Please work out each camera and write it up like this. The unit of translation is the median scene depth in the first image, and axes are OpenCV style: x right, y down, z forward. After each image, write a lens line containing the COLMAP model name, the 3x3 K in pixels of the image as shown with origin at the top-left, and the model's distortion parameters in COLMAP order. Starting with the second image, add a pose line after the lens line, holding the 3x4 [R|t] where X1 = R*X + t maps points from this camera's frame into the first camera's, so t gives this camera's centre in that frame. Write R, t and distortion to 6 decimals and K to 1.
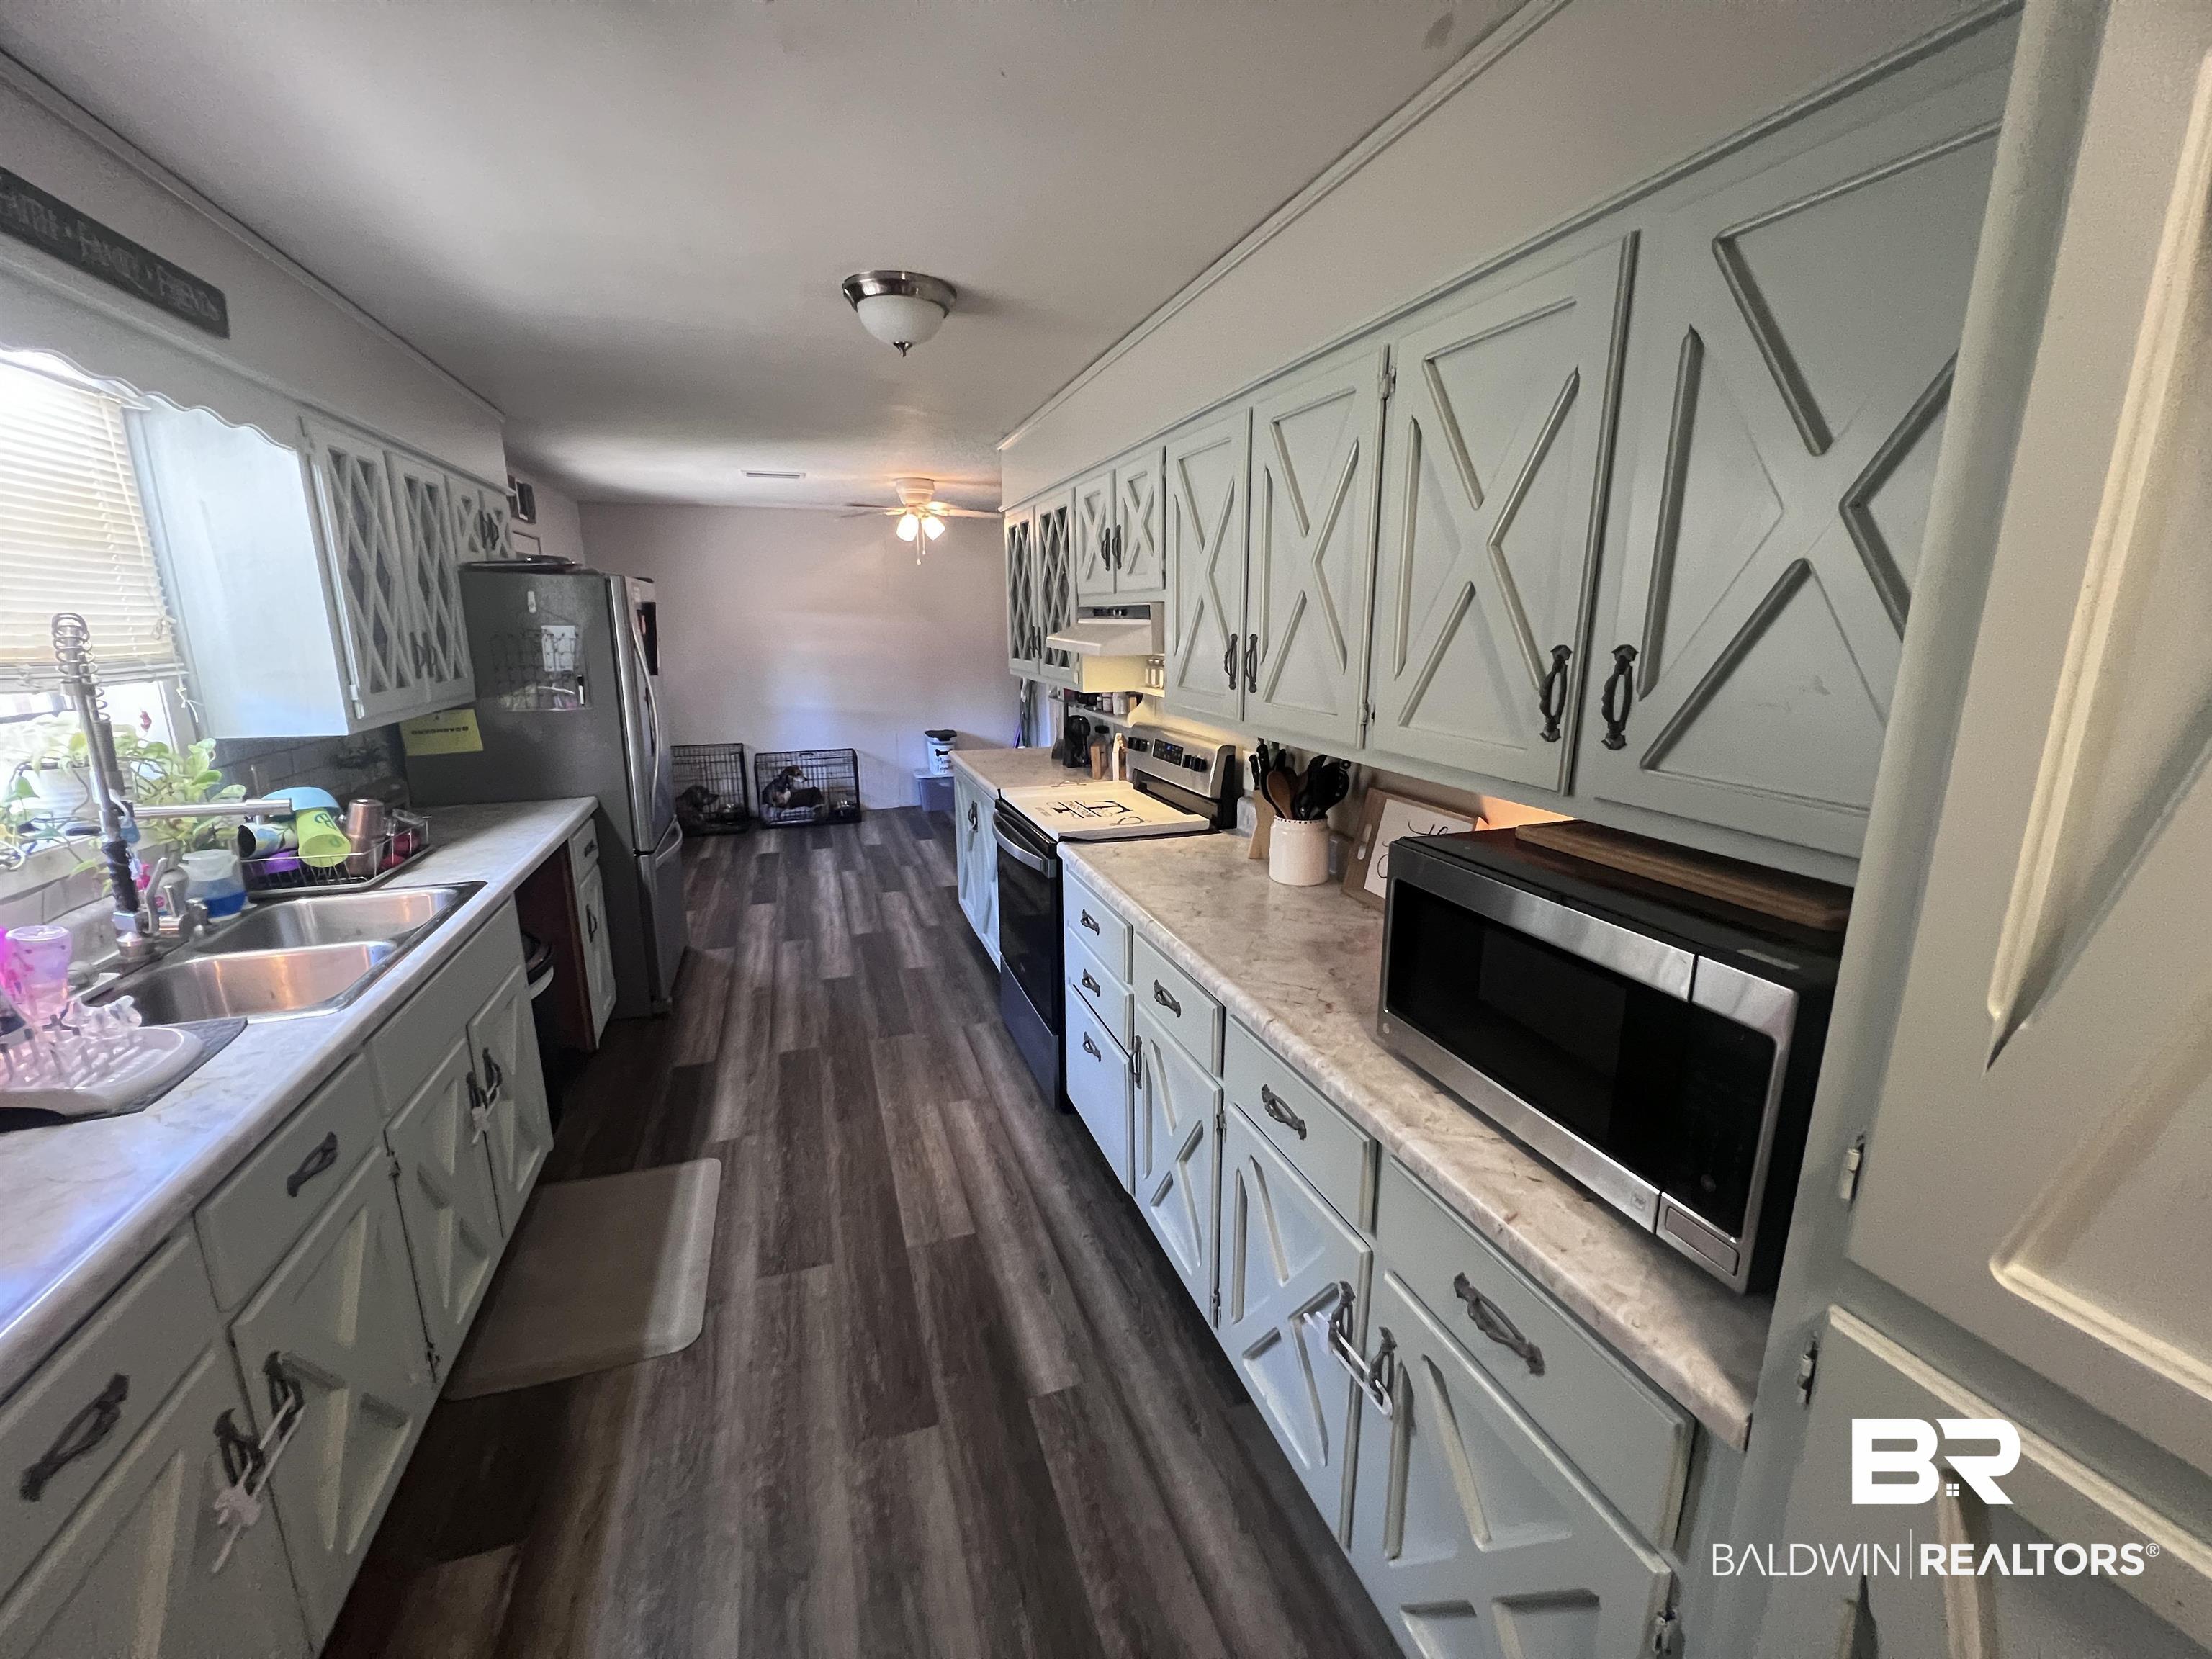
lens RADIAL K [[884.6, 0, 1108.9], [0, 884.6, 819.5], [0, 0, 1]] dist [-0.004124, 0.001363]
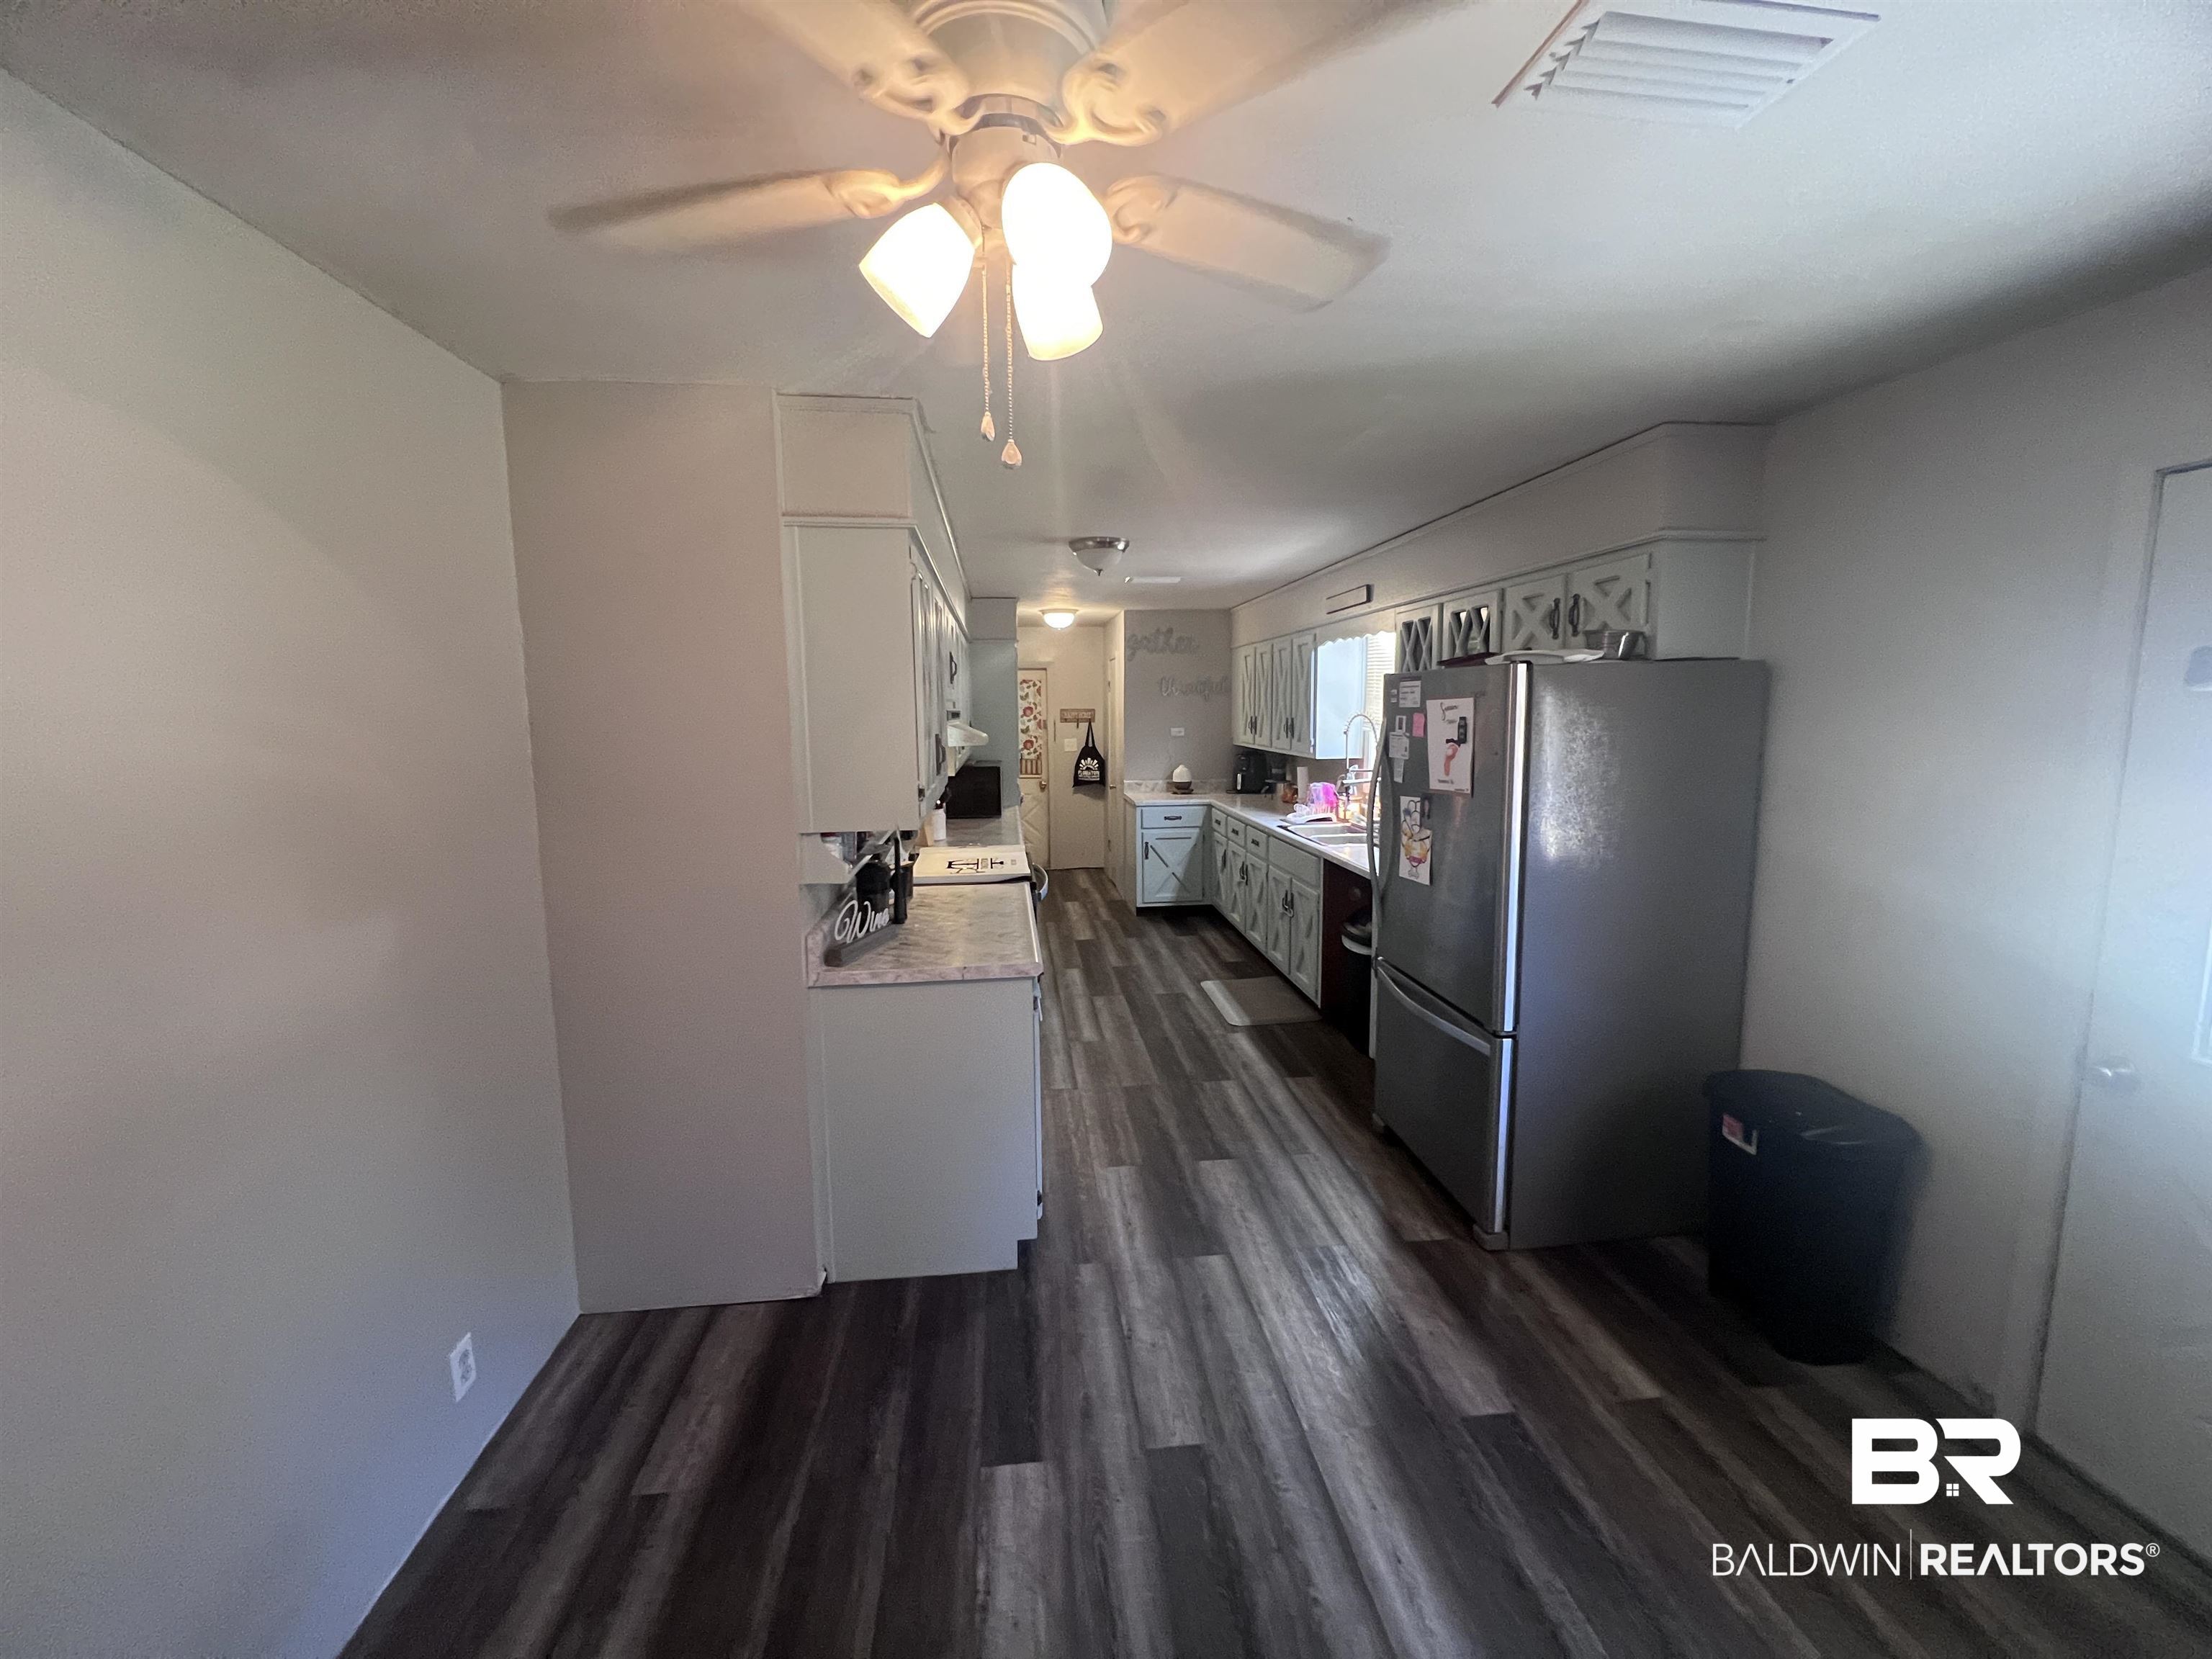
lens RADIAL K [[884.6, 0, 1112.2], [0, 884.6, 818.9], [0, 0, 1]] dist [-0.004124, 0.001363]
pose [[-0.976350, -0.017249, 0.215505, -0.472390], [0.057866, 0.939592, 0.337370, -0.473679], [-0.208306, 0.341862, -0.916373, 2.027340]]
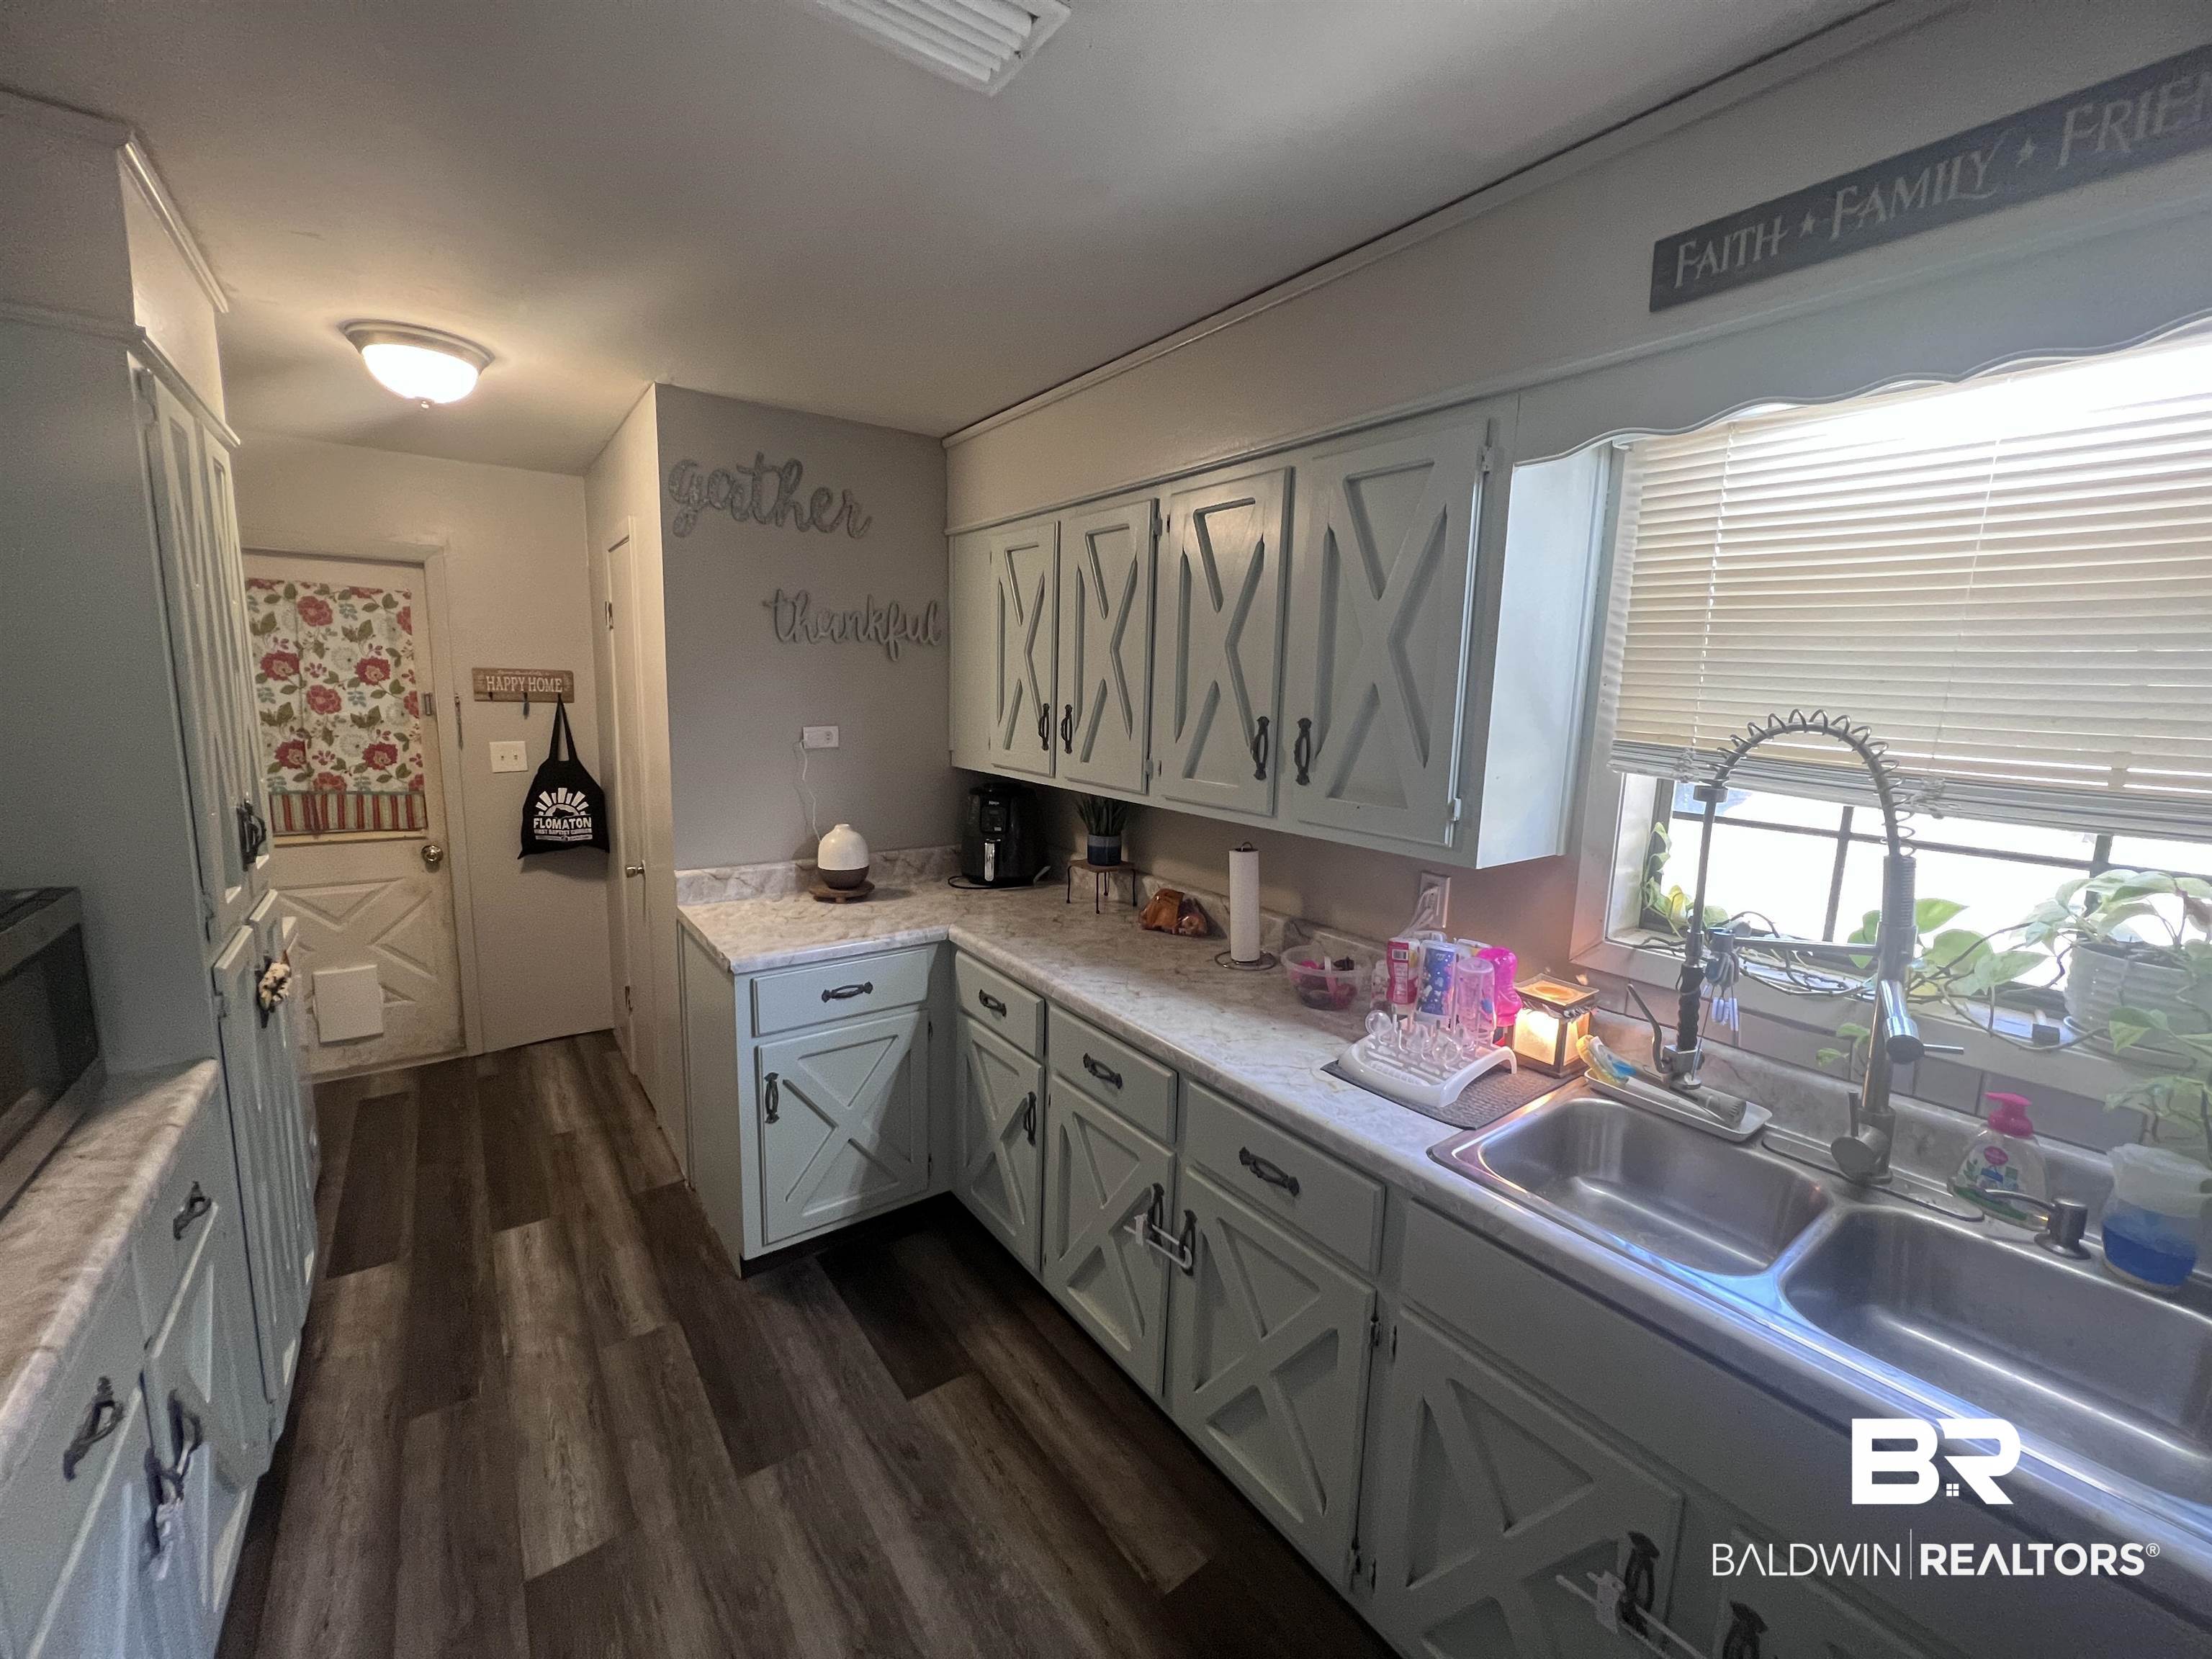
lens RADIAL K [[884.6, 0, 1095.0], [0, 884.6, 817.3], [0, 0, 1]] dist [-0.004124, 0.001363]
pose [[-0.957895, 0.021189, -0.286336, -0.150424], [-0.086105, 0.930171, 0.356885, -0.171792], [0.273904, 0.366514, -0.889182, 0.724189]]
